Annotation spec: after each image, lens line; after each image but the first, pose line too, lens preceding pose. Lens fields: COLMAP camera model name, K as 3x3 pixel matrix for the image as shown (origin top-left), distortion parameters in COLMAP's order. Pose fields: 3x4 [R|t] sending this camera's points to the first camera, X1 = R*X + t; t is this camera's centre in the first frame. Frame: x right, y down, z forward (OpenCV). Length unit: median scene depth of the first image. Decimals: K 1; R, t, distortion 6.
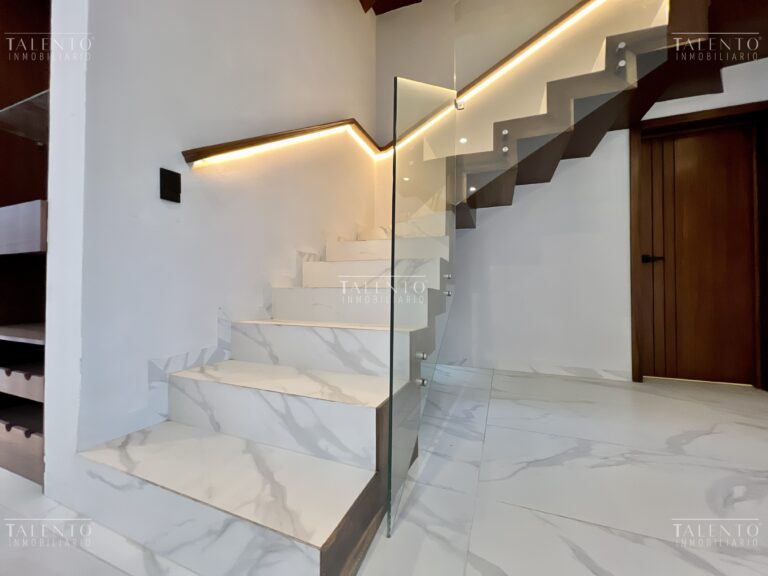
lens RADIAL K [[309.5, 0, 384.8], [0, 309.5, 288.5], [0, 0, 1]] dist [-0.000523, 0.001977]
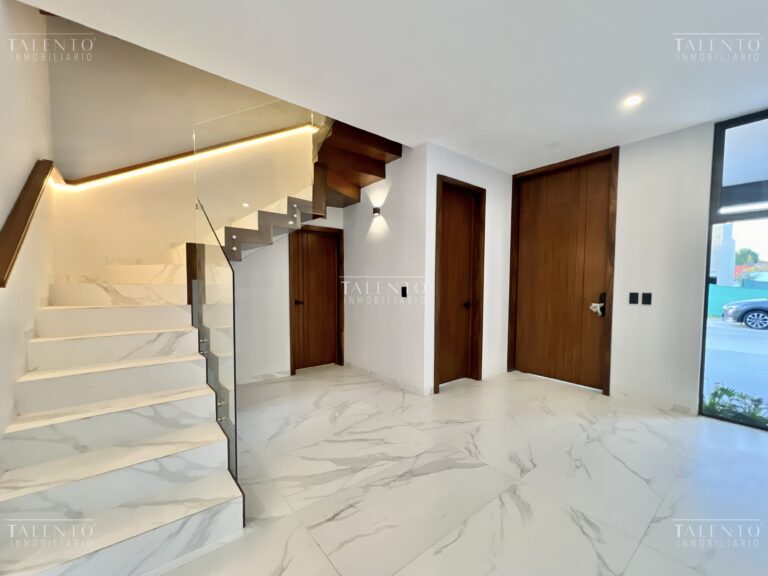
lens RADIAL K [[310.9, 0, 387.4], [0, 310.9, 301.3], [0, 0, 1]] dist [-0.001932, 0.001712]
pose [[0.484340, -0.043478, 0.873799, -0.779322], [-0.015889, 0.998163, 0.058473, -0.397288], [-0.874736, -0.042204, 0.482759, -0.520548]]
